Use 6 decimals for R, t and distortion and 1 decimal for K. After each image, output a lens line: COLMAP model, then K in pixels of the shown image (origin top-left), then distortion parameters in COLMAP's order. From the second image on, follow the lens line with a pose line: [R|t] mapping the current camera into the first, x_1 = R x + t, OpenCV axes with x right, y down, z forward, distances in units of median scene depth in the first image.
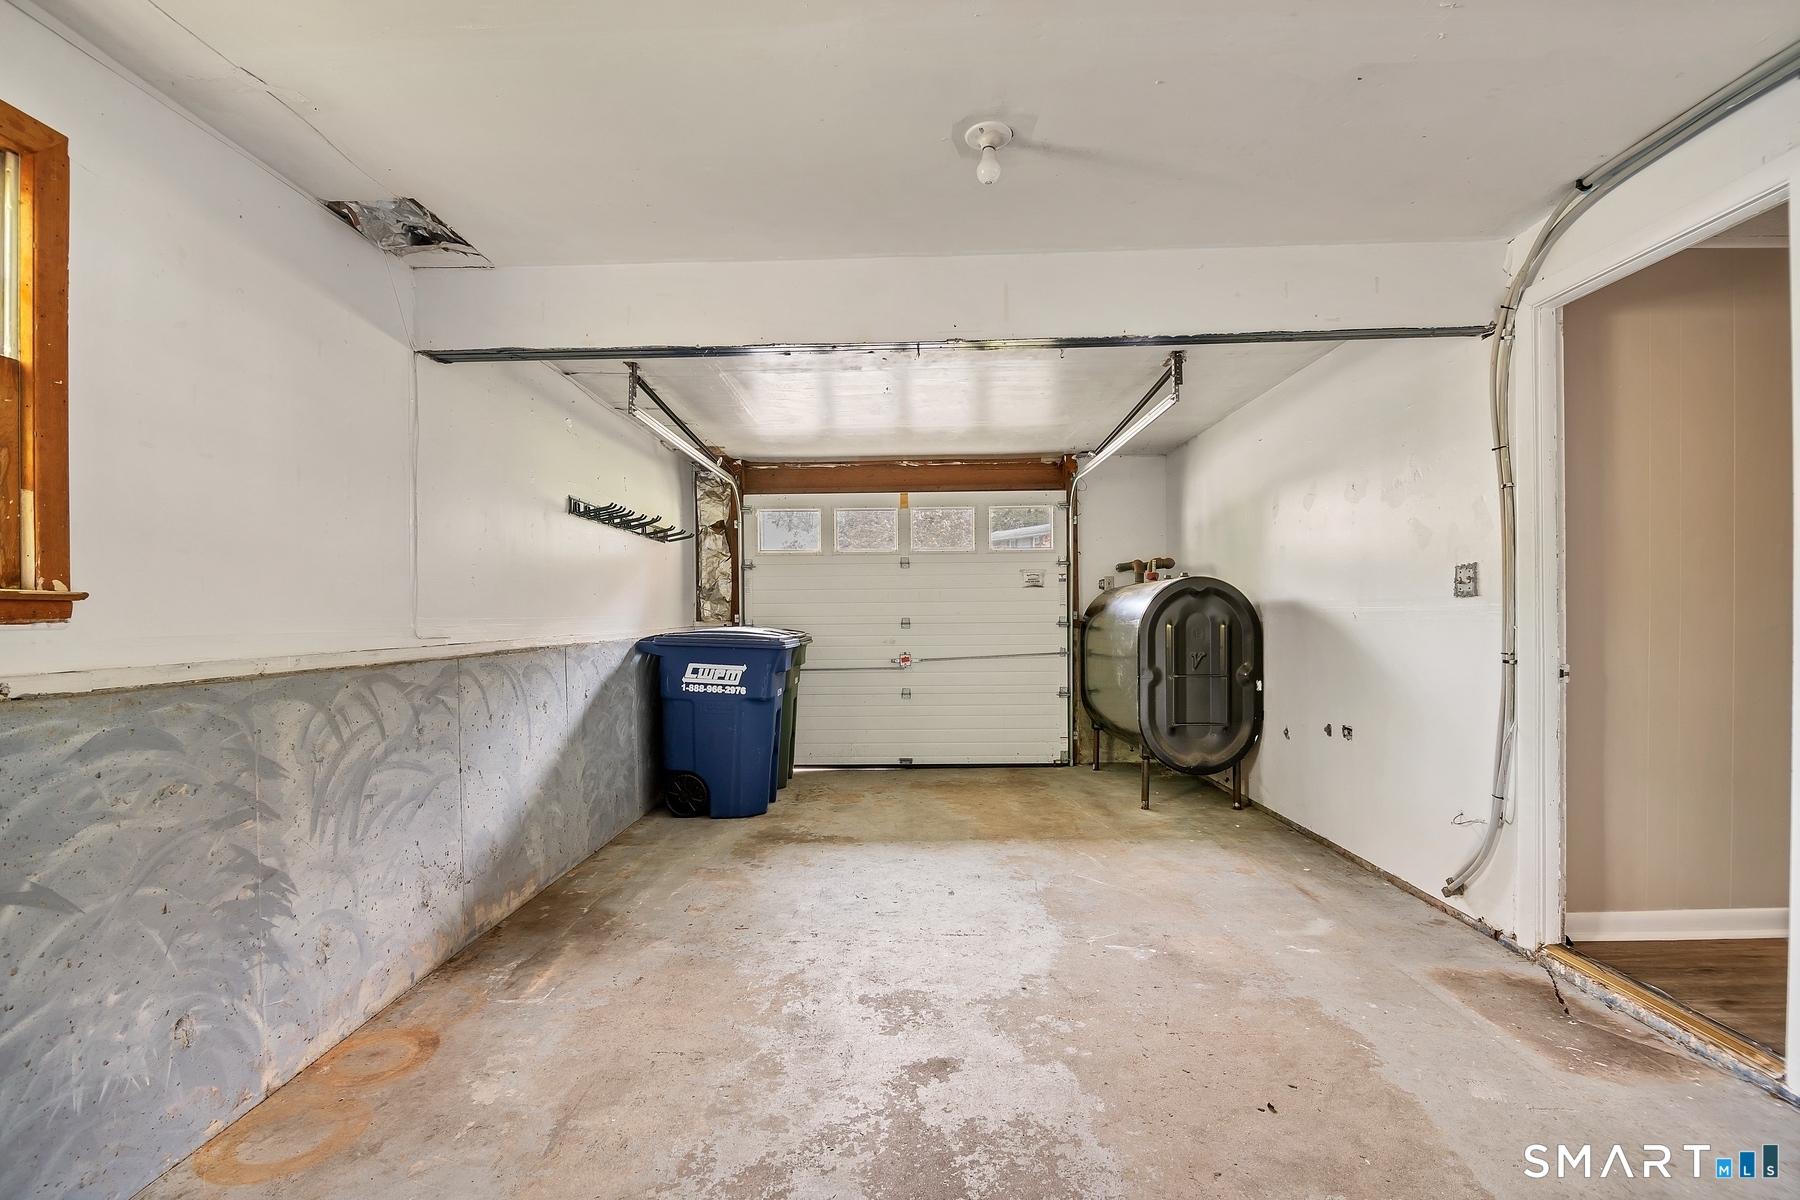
lens RADIAL K [[828.1, 0, 884.4], [0, 828.1, 615.5], [0, 0, 1]] dist [-0.002681, -0.007400]
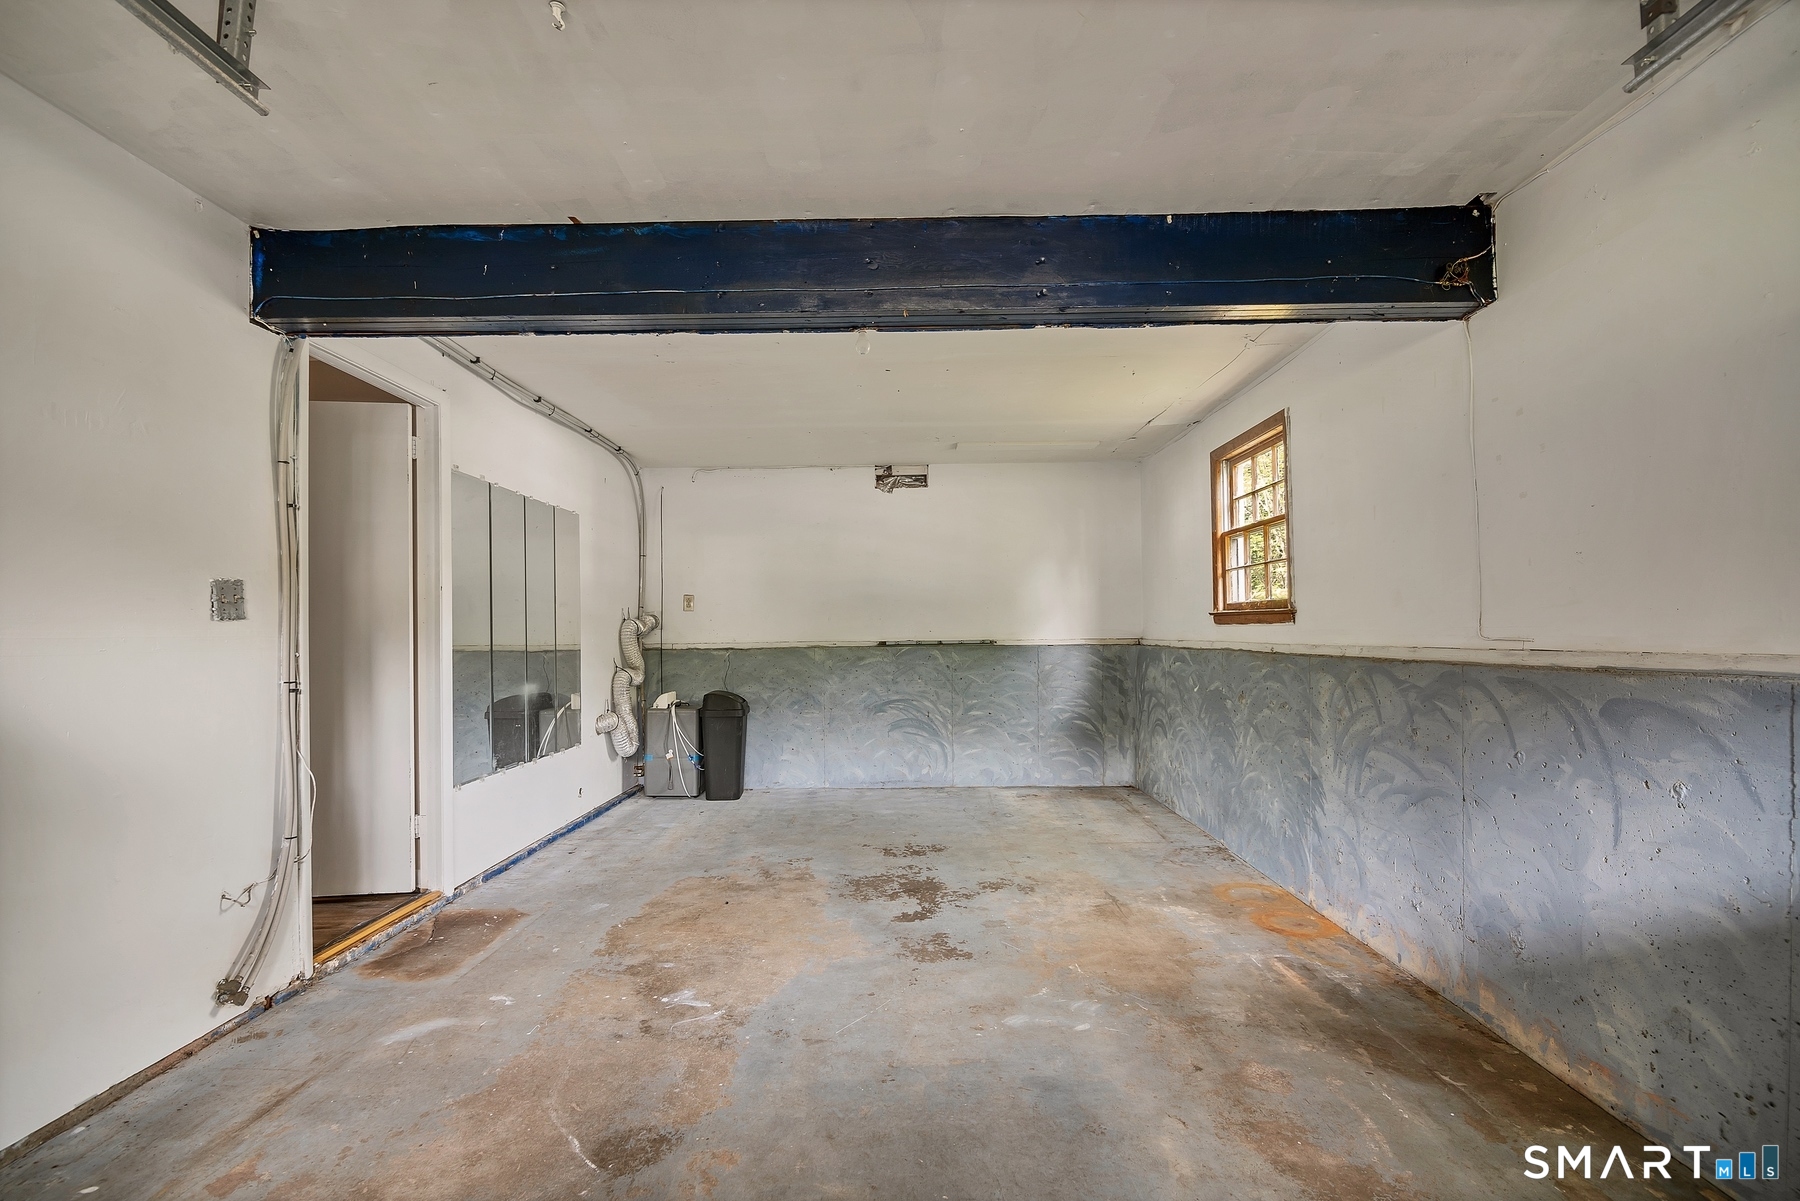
lens RADIAL K [[828.1, 0, 884.4], [0, 828.1, 616.0], [0, 0, 1]] dist [-0.002681, -0.007400]
pose [[-0.999715, 0.023867, -0.000963, 0.080701], [0.023881, 0.999541, -0.018665, 0.004532], [0.000517, -0.018683, -0.999825, 2.134105]]
